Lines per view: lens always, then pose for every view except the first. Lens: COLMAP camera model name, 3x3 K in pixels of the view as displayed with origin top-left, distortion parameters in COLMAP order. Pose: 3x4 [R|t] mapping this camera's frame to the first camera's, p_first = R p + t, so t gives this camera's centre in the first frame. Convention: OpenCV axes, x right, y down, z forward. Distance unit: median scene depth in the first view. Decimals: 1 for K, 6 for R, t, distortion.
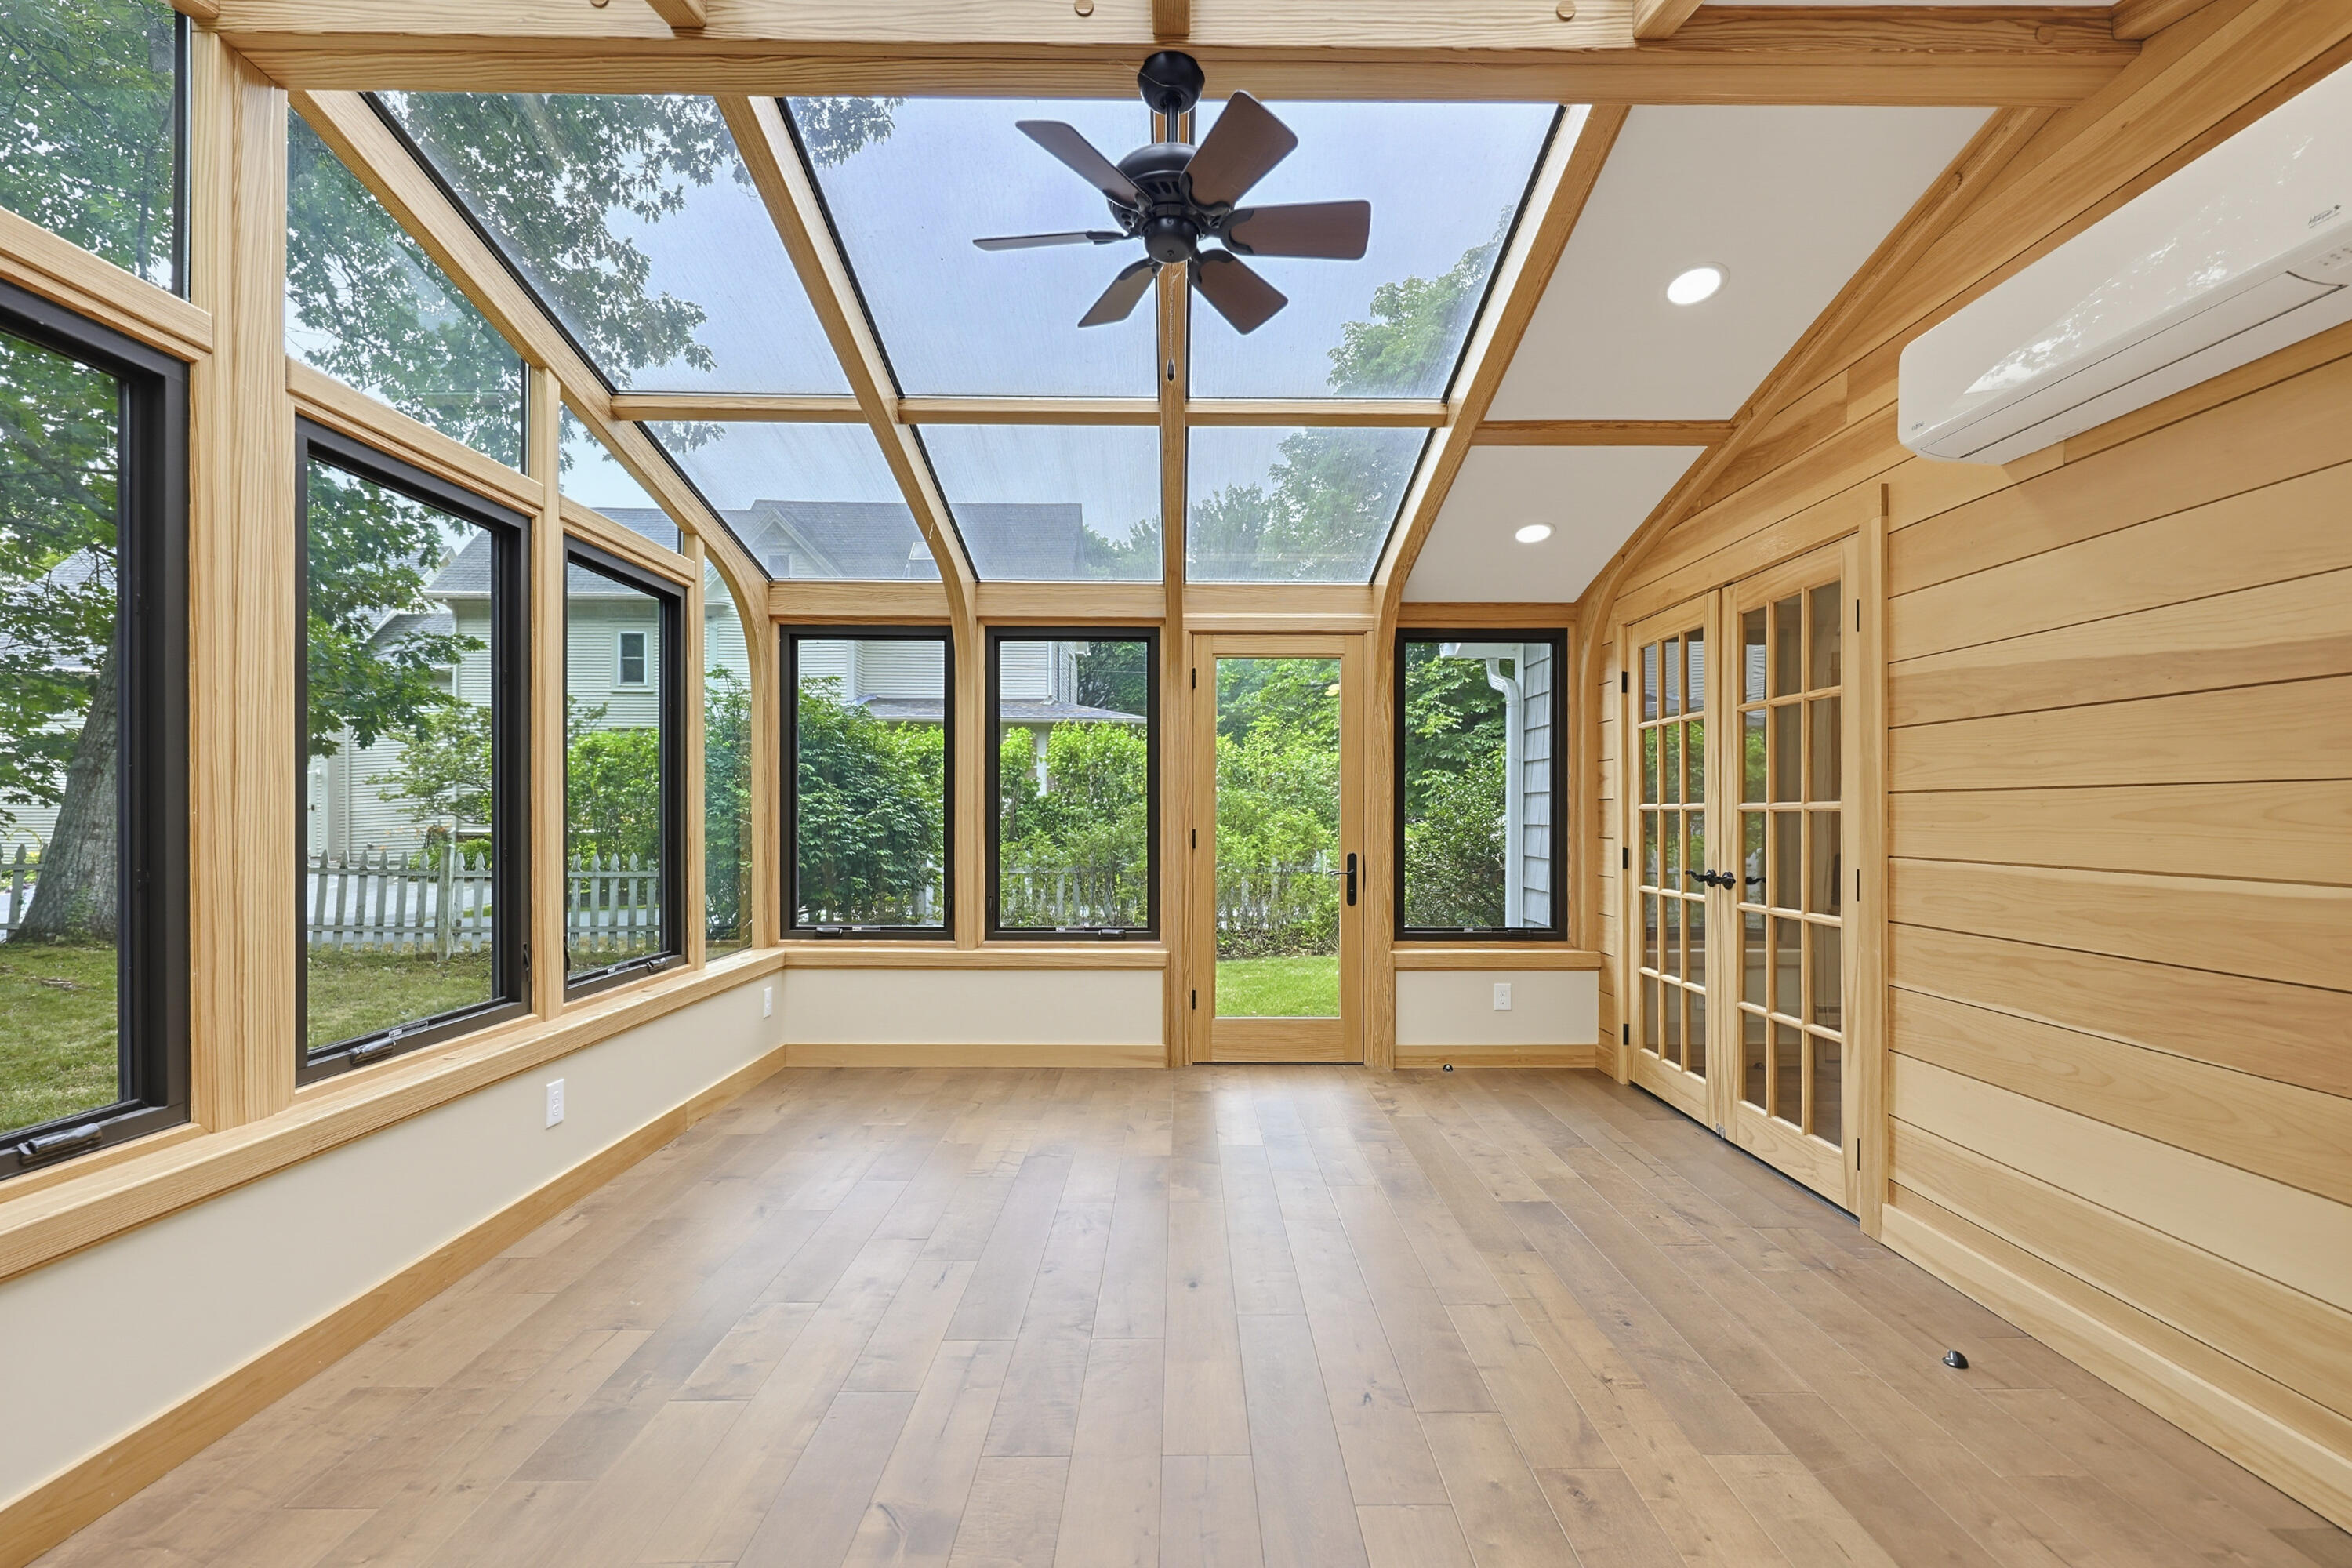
lens RADIAL K [[996.6, 0, 1185.4], [0, 996.6, 816.8], [0, 0, 1]] dist [-0.000453, 0.000130]
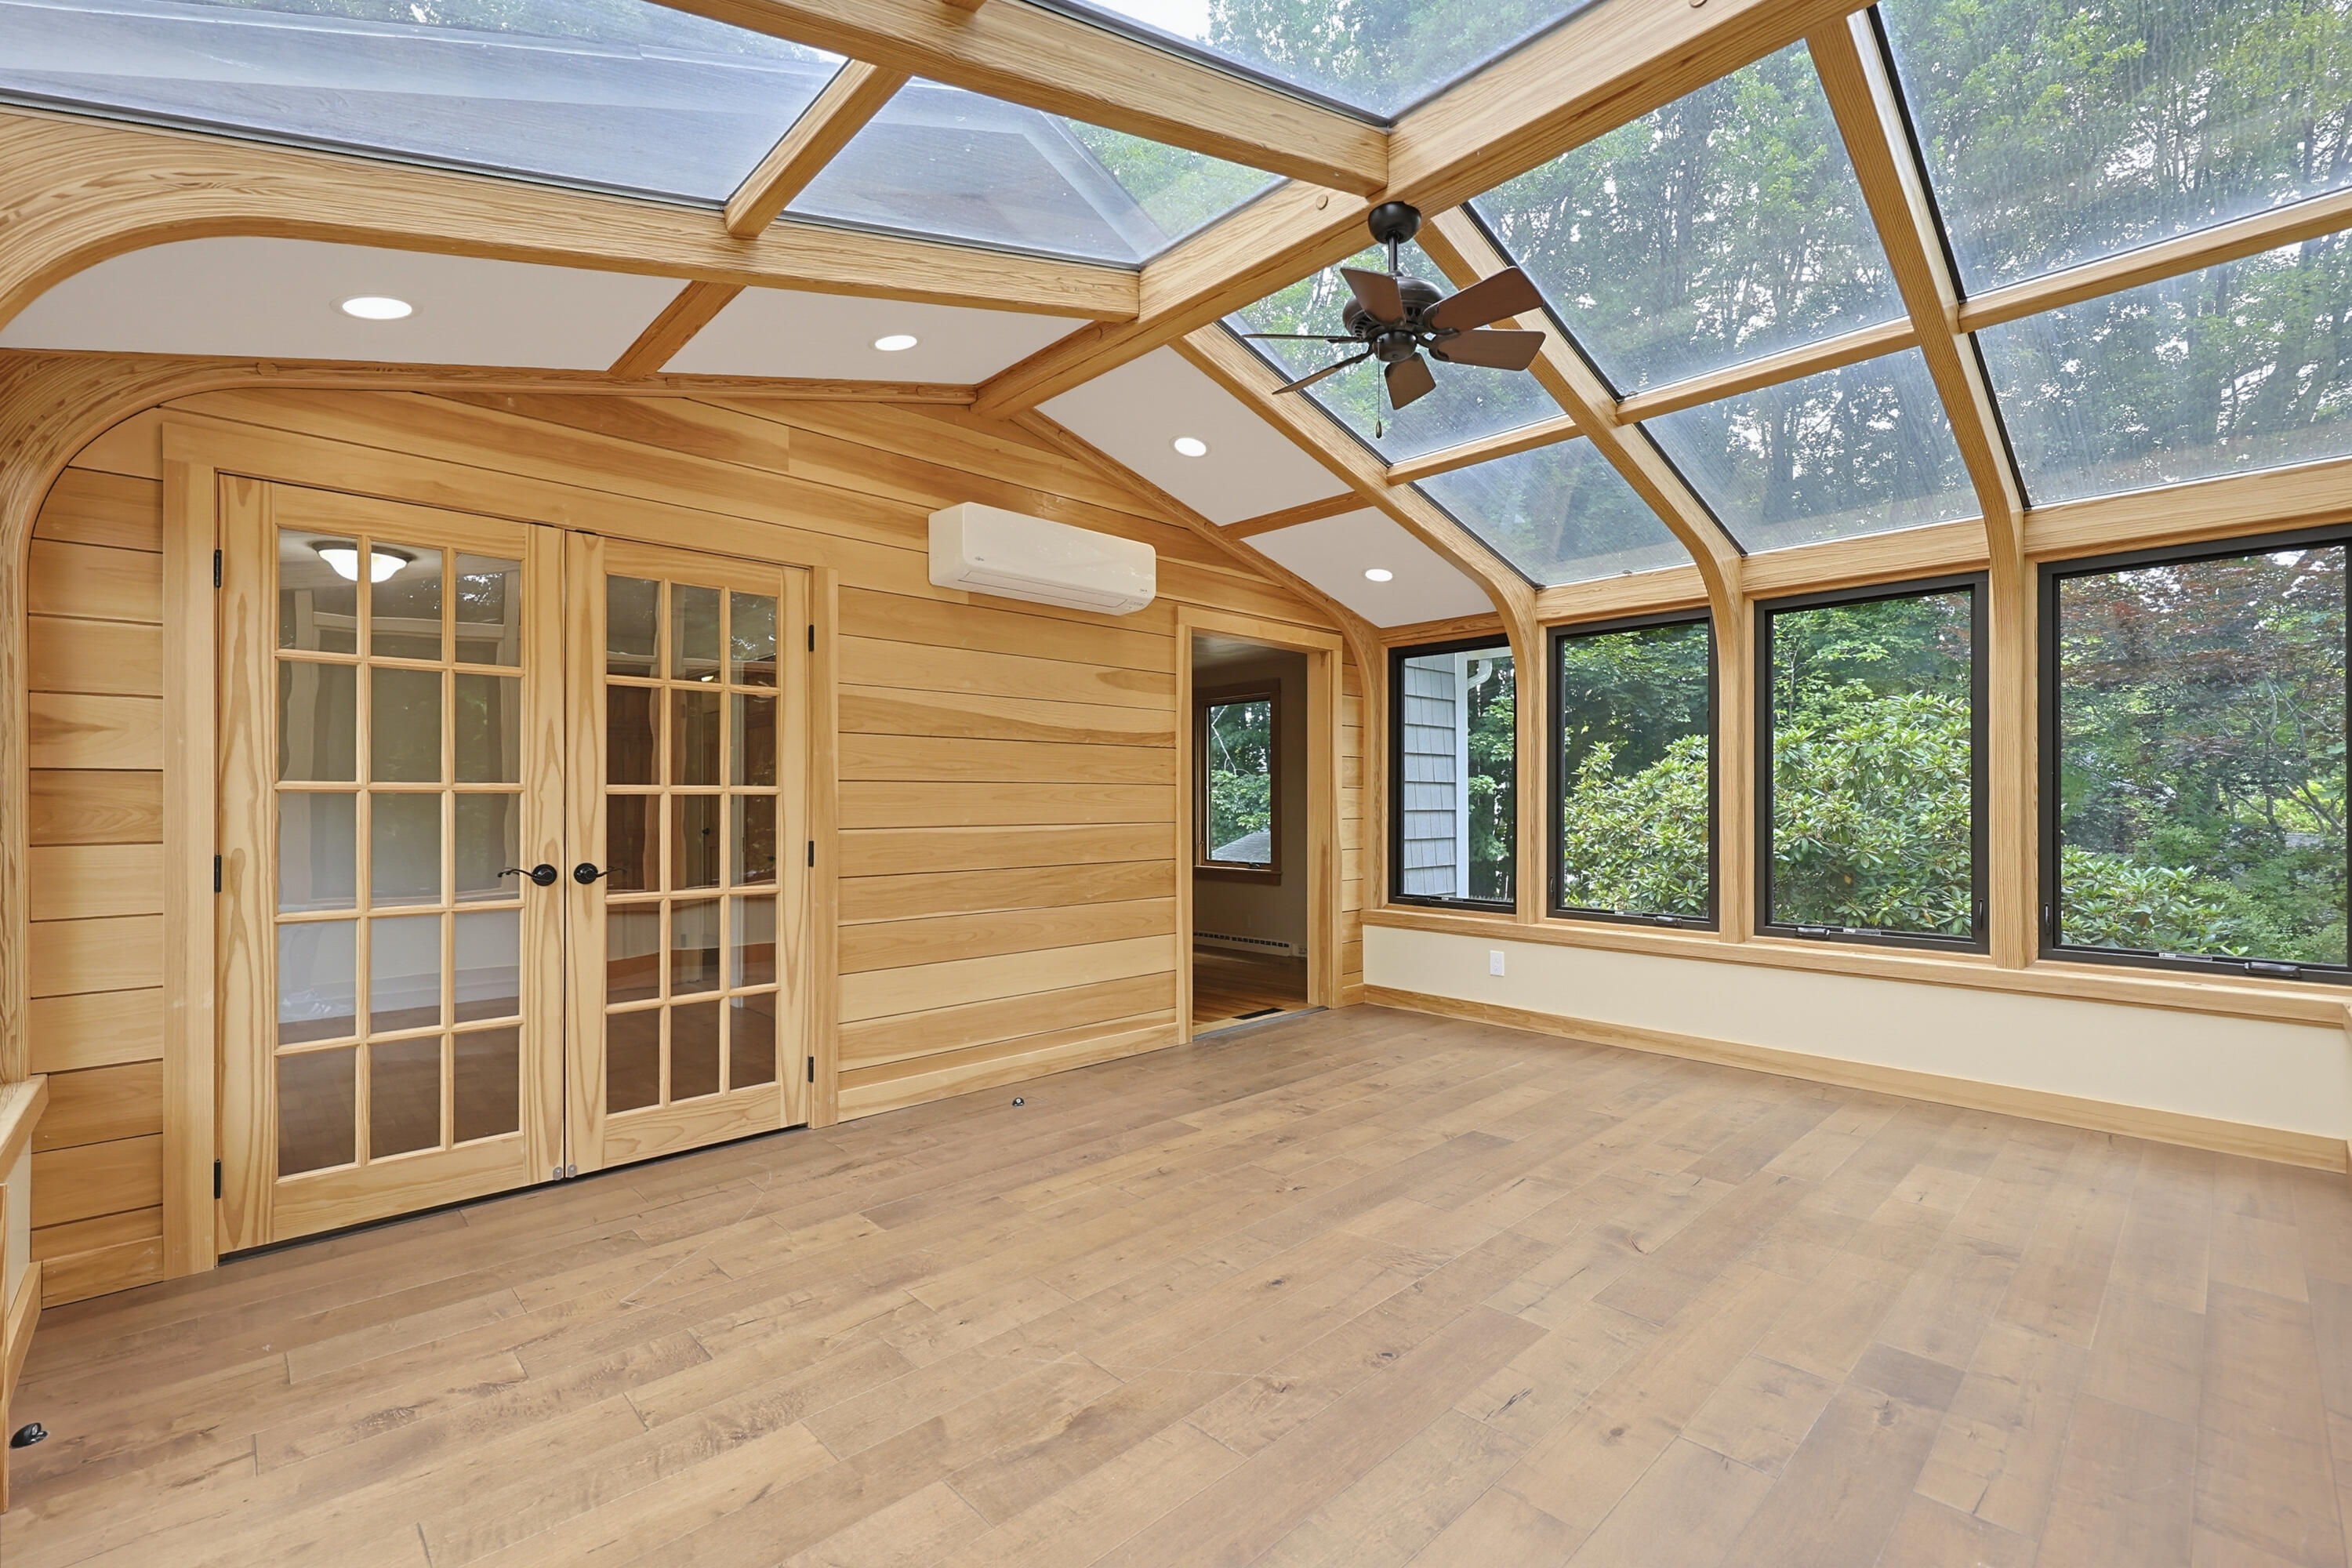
lens RADIAL K [[1018.4, 0, 1184.8], [0, 1018.4, 798.5], [0, 0, 1]] dist [-0.000707, 0.000020]
pose [[-0.689207, 0.002536, 0.724560, -0.468472], [0.005275, 0.999985, 0.001518, -0.000209], [-0.724545, 0.004868, -0.689210, 1.262418]]
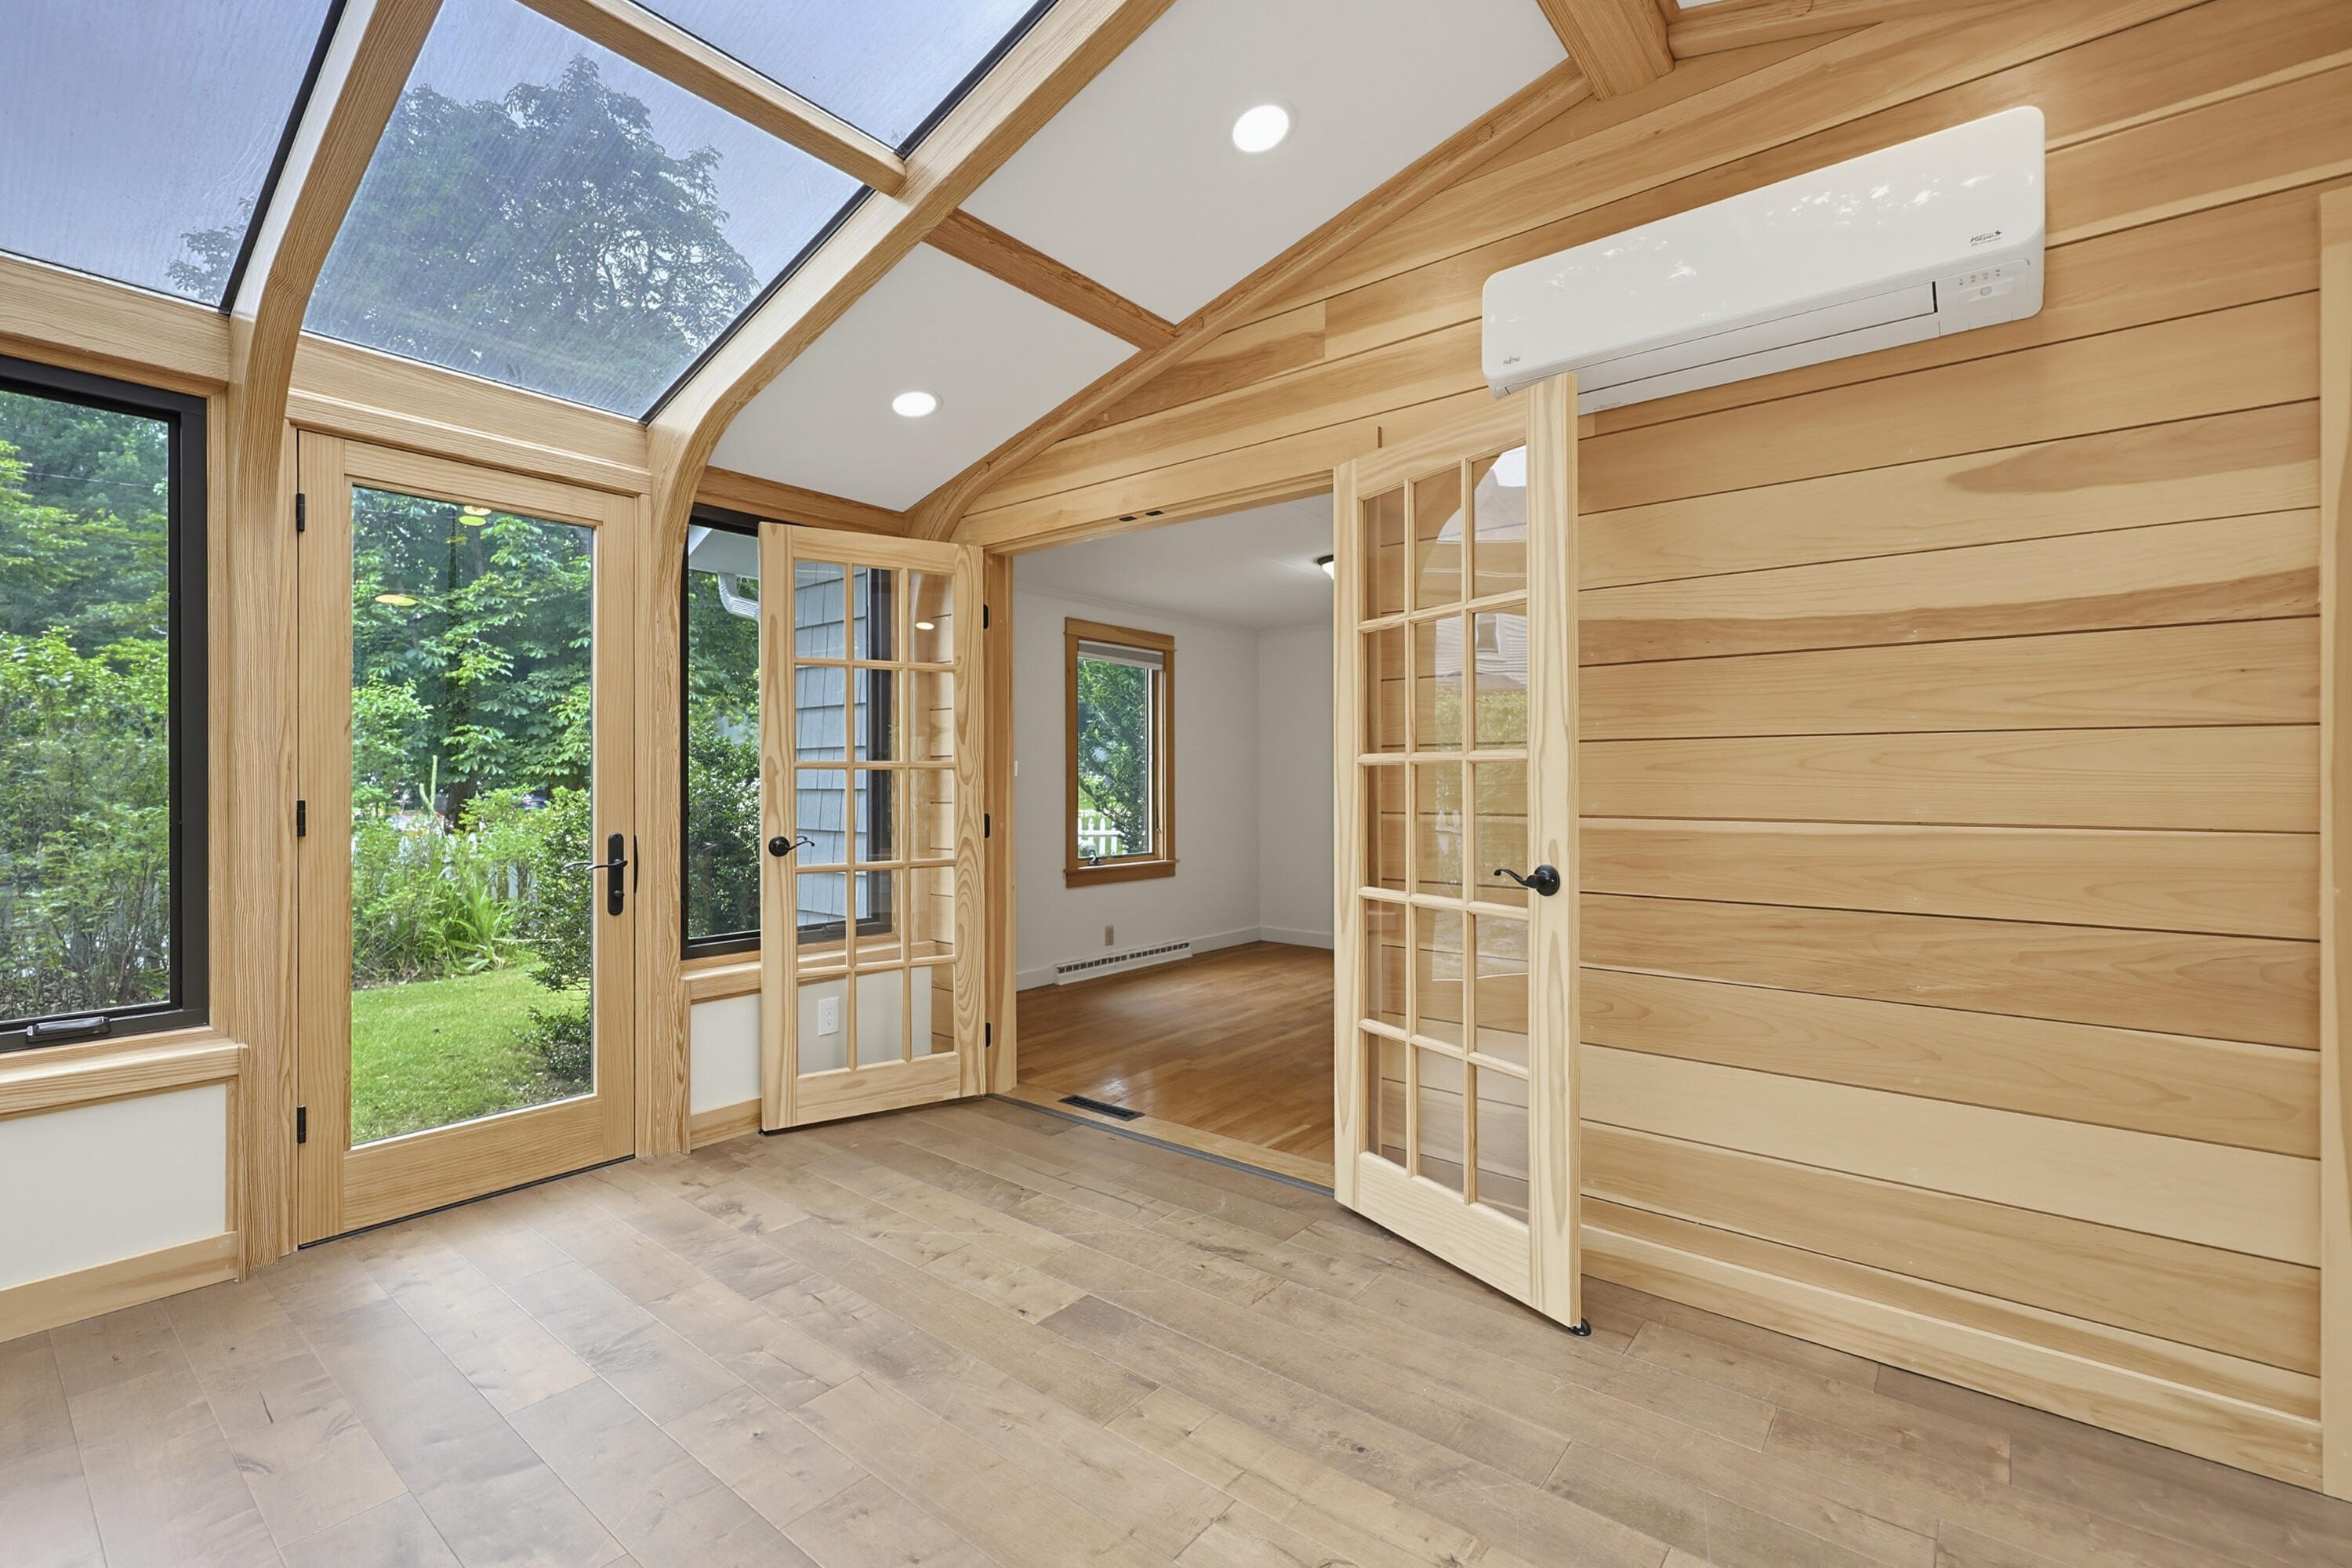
lens RADIAL K [[1032.6, 0, 1165.4], [0, 1032.6, 781.5], [0, 0, 1]] dist [0.000214, 0.000535]
pose [[0.641049, -0.003149, 0.767494, -0.159484], [0.006295, 0.999980, -0.001155, 0.007460], [-0.767474, 0.005572, 0.641056, 0.410073]]
